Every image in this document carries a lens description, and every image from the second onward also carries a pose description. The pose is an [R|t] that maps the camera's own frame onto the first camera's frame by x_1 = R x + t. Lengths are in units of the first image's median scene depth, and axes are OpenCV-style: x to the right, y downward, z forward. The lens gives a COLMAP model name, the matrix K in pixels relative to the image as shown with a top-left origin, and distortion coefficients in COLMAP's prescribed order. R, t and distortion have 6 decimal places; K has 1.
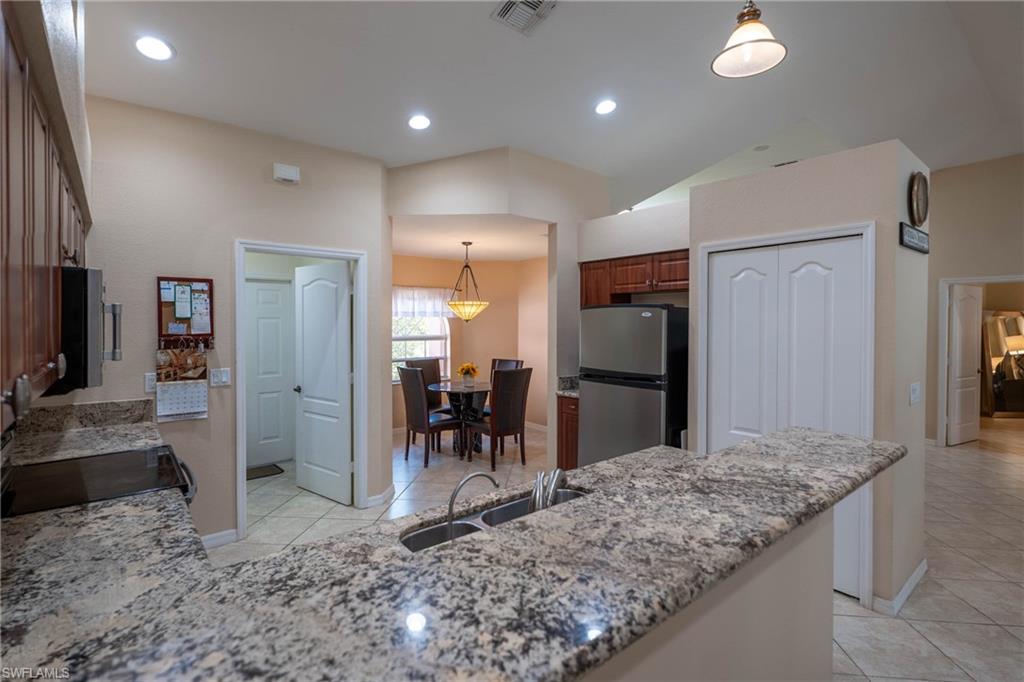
lens RADIAL K [[482.3, 0, 513.8], [0, 482.3, 337.2], [0, 0, 1]] dist [0.021104, -0.001975]
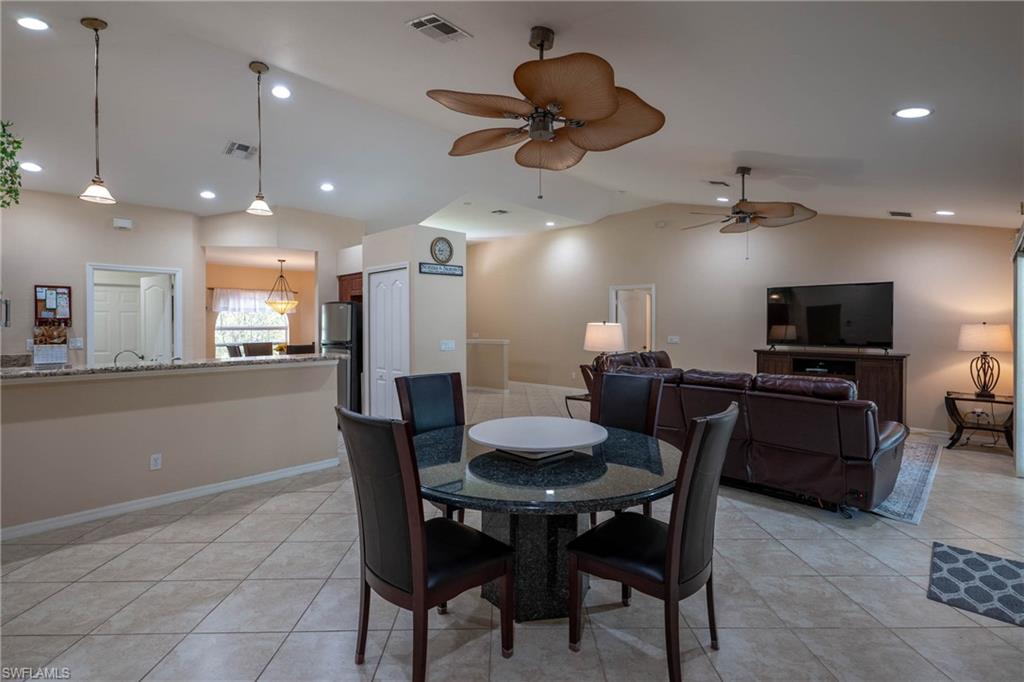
lens RADIAL K [[482.3, 0, 507.8], [0, 482.3, 332.3], [0, 0, 1]] dist [0.021104, -0.001975]
pose [[0.995675, -0.005723, 0.092732, 0.541873], [0.007063, 0.999875, -0.014133, 0.056176], [-0.092640, 0.014727, 0.995591, -0.620105]]
